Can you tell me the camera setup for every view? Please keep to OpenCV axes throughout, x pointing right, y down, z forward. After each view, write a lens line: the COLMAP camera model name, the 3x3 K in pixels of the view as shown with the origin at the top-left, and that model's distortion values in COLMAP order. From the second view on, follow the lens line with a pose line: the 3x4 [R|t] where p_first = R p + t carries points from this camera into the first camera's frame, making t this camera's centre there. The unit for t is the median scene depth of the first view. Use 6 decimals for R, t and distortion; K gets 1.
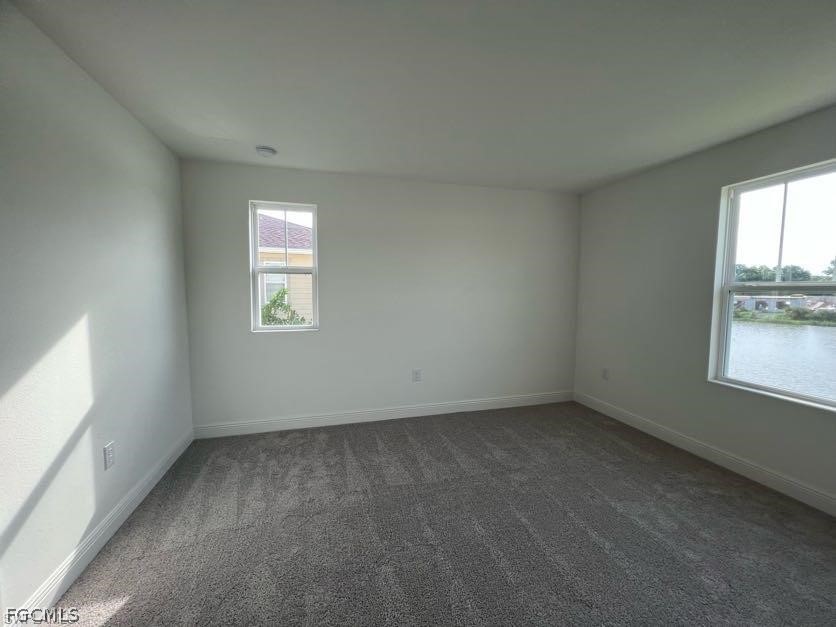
lens RADIAL K [[335.2, 0, 415.3], [0, 335.2, 312.4], [0, 0, 1]] dist [-0.002018, 0.001126]
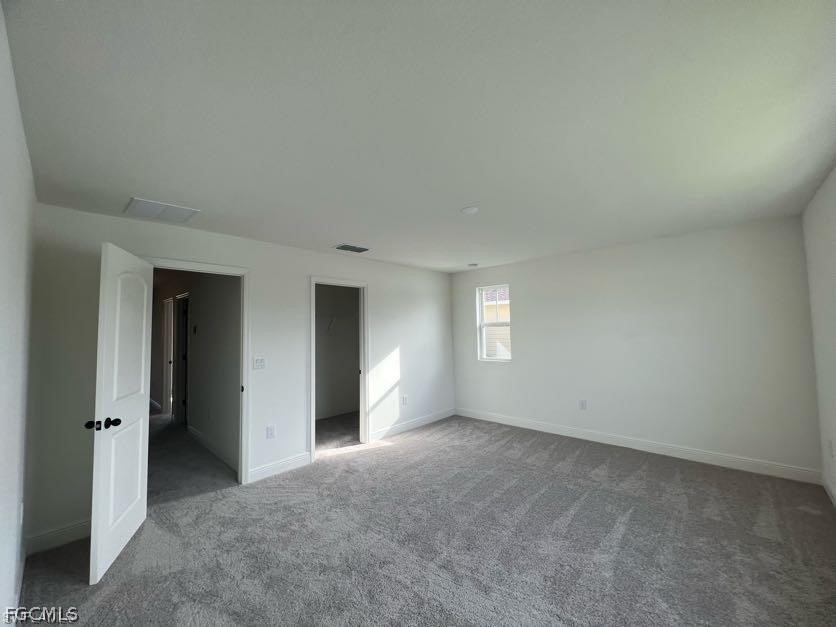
lens RADIAL K [[335.2, 0, 415.3], [0, 335.2, 312.4], [0, 0, 1]] dist [-0.002018, 0.001126]
pose [[0.512501, -0.061475, -0.856483, 0.972496], [-0.037563, 0.994874, -0.093884, -0.015069], [0.857865, 0.080287, 0.507565, -0.233623]]
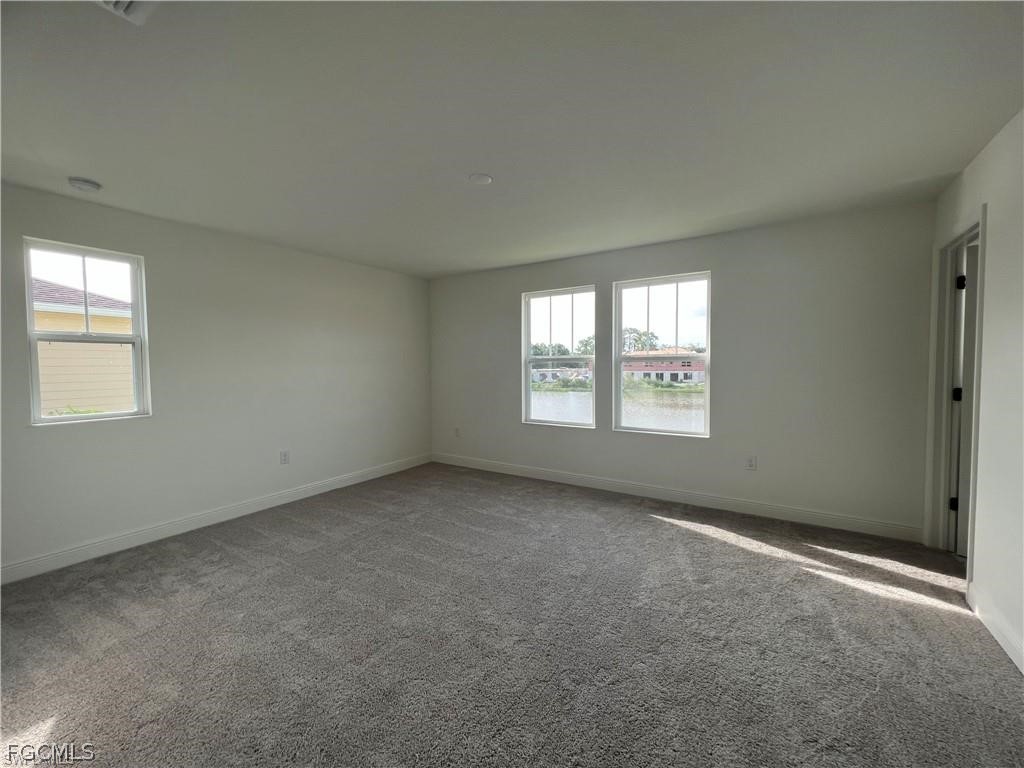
lens RADIAL K [[410.6, 0, 508.7], [0, 410.6, 382.6], [0, 0, 1]] dist [-0.002018, 0.001126]
pose [[0.752682, -0.039414, 0.657204, -0.333837], [0.057630, 0.998319, -0.006130, 0.034187], [-0.655858, 0.042489, 0.753688, -0.313850]]
